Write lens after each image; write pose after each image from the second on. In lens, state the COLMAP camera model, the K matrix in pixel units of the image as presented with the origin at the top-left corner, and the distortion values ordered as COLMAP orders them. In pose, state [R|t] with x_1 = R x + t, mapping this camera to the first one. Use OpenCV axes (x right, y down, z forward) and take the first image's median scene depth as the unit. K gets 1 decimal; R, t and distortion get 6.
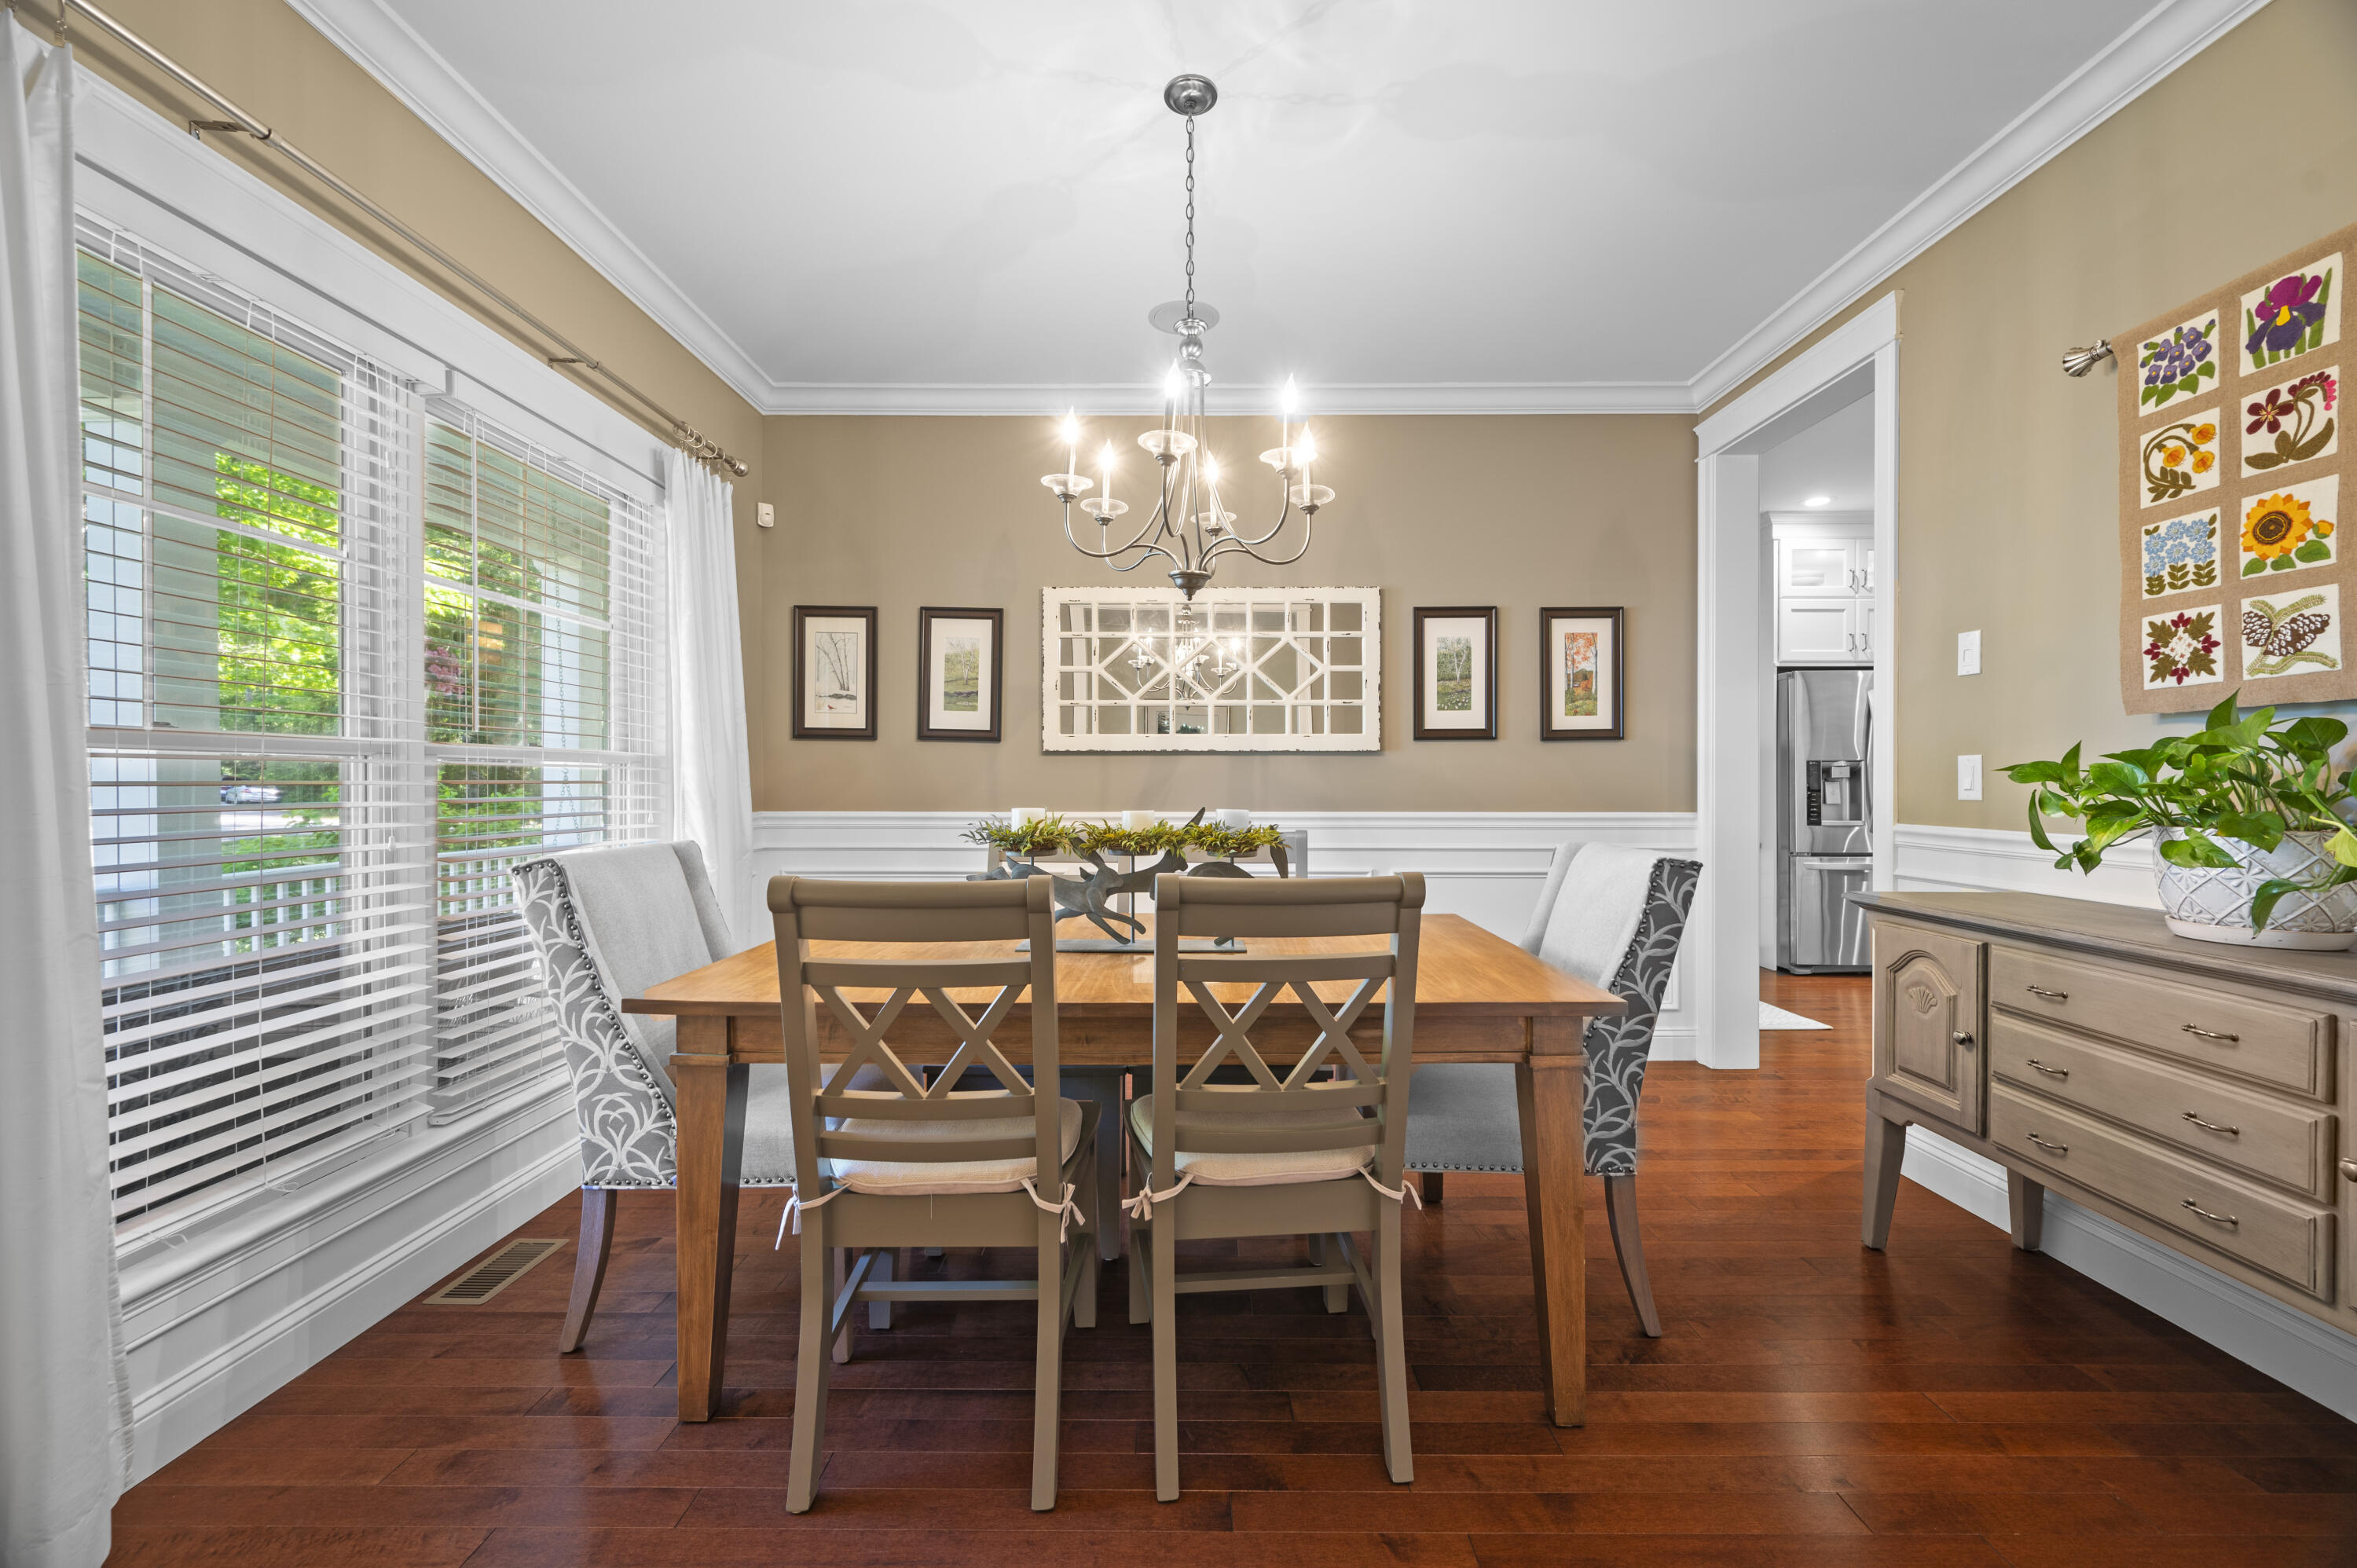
lens RADIAL K [[946.3, 0, 1178.5], [0, 946.3, 784.0], [0, 0, 1]] dist [-0.003770, -0.000770]
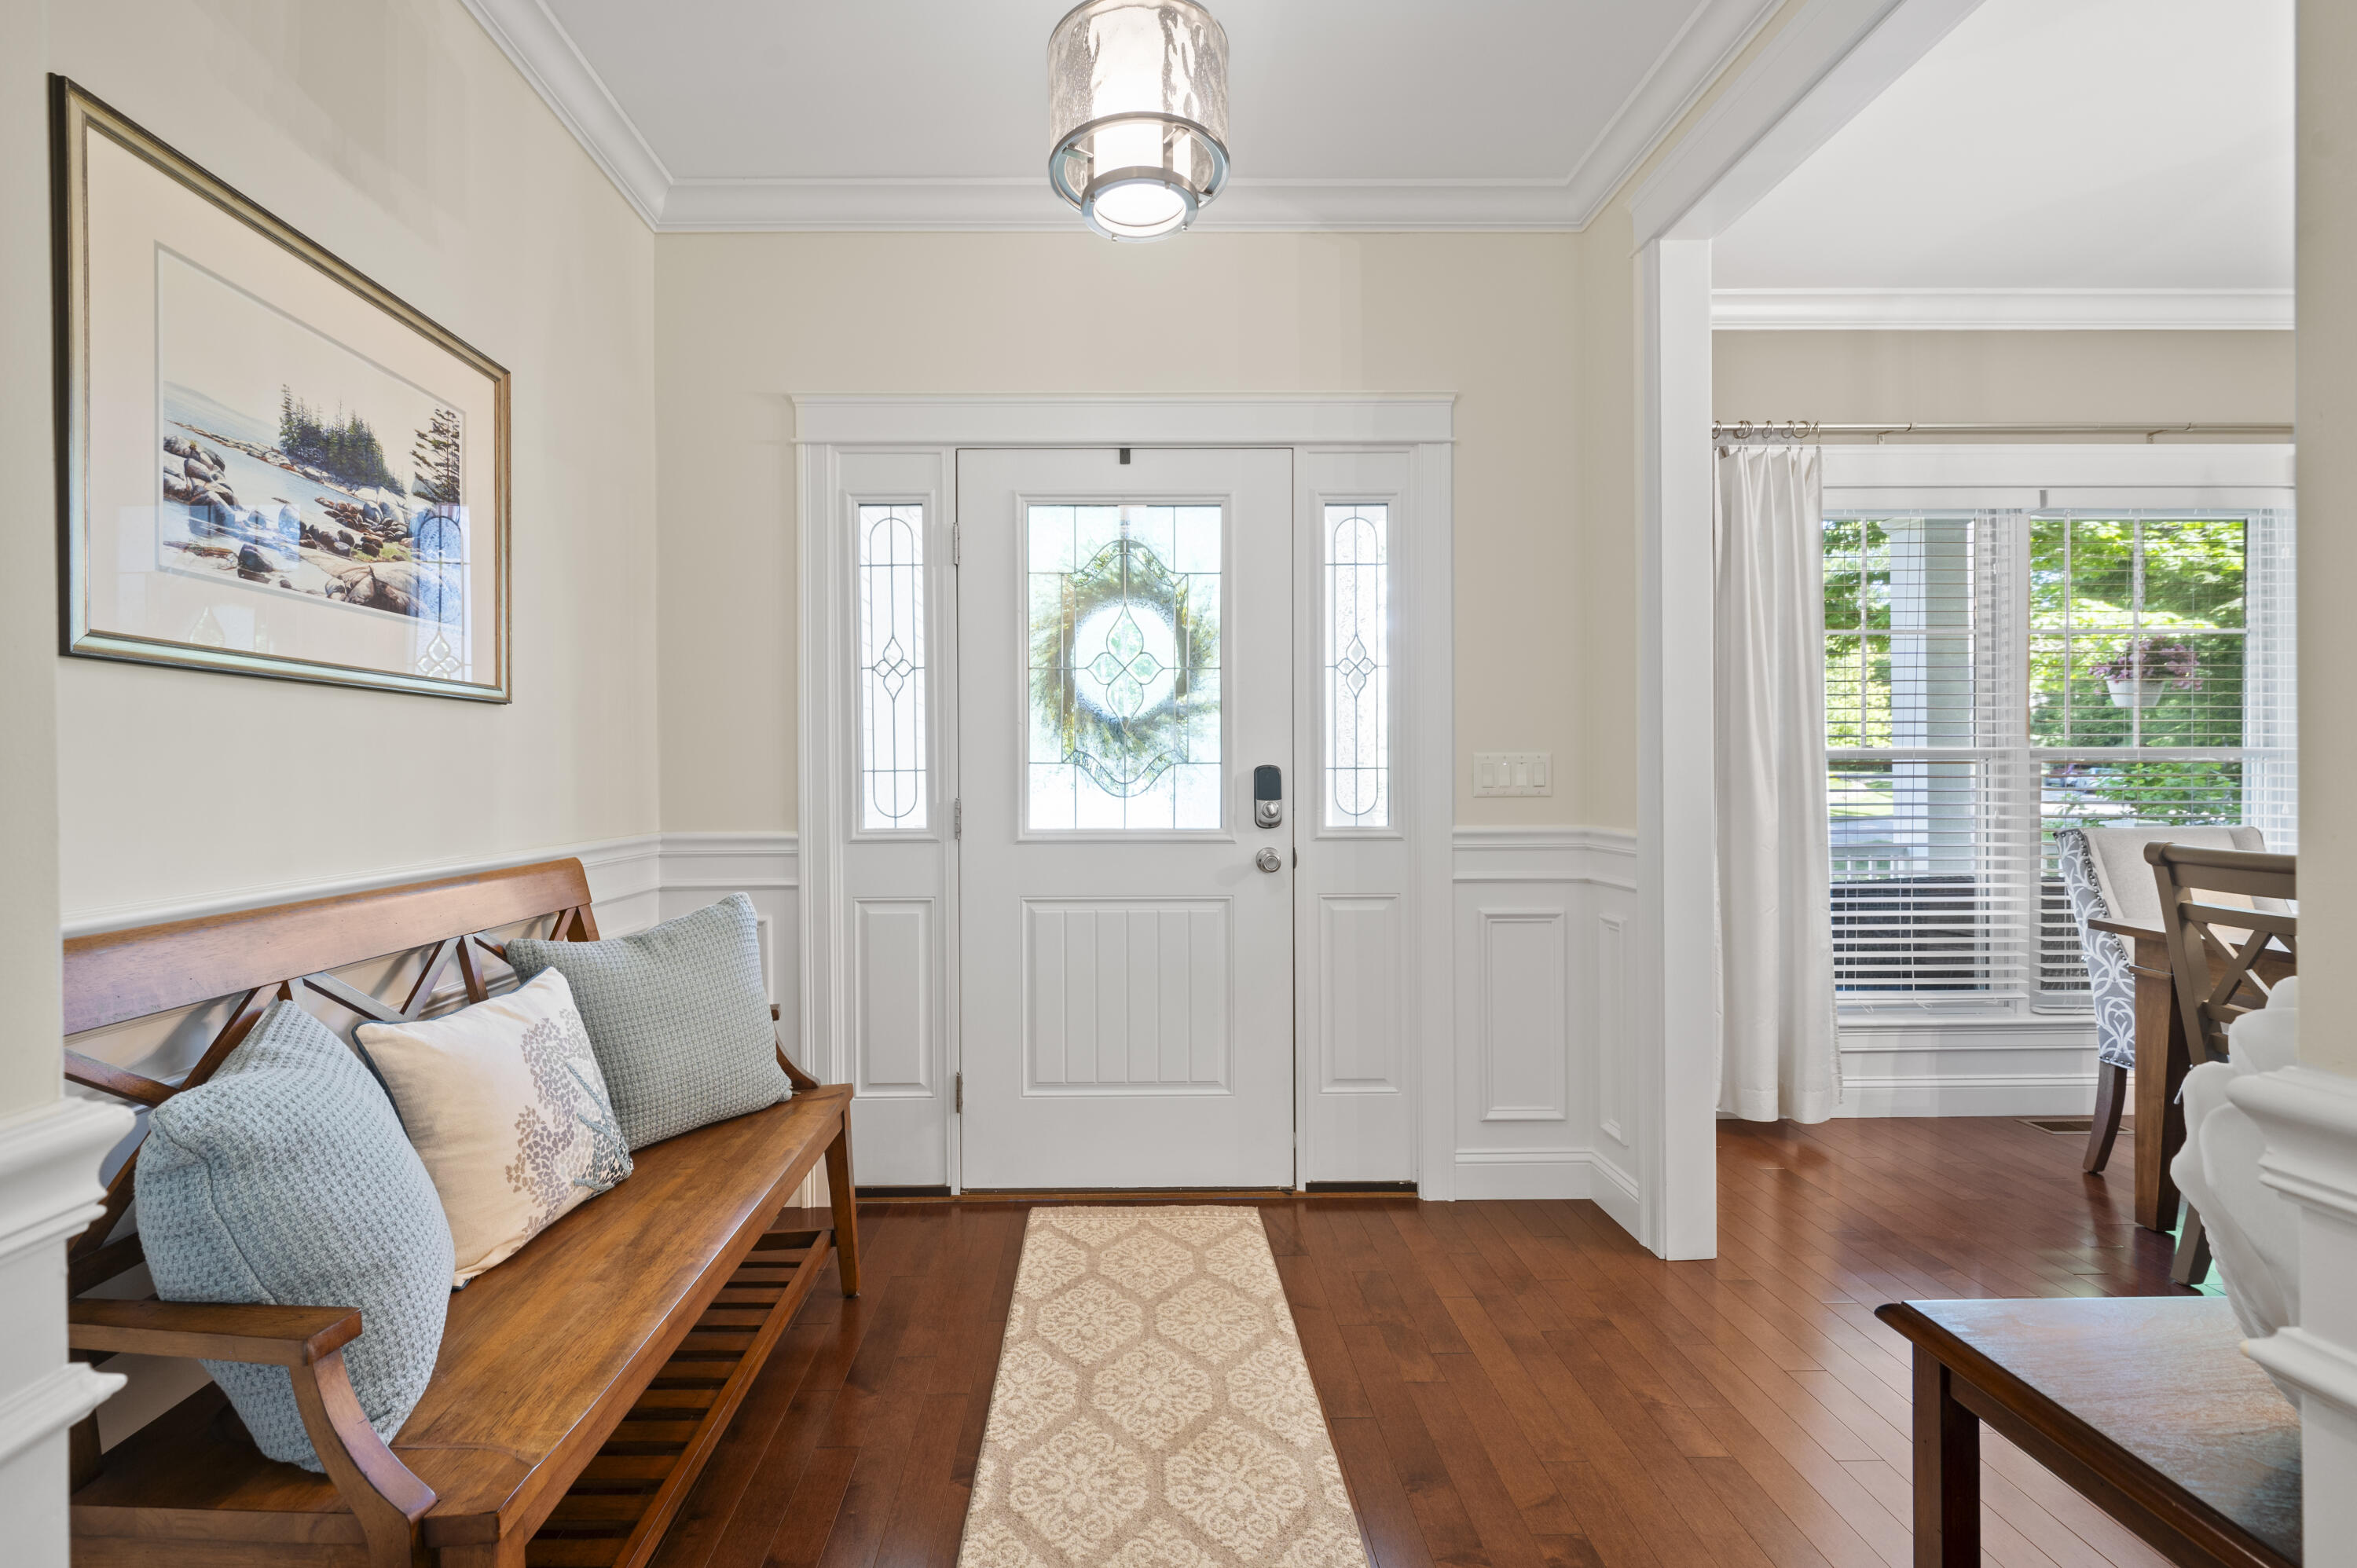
lens RADIAL K [[1015.1, 0, 1131.2], [0, 1015.1, 776.9], [0, 0, 1]] dist [0.001595, 0.000241]
pose [[0.017656, 0.004634, -0.999833, 0.893451], [0.002773, 0.999985, 0.004684, -0.013061], [0.999840, -0.002856, 0.017643, -0.500420]]
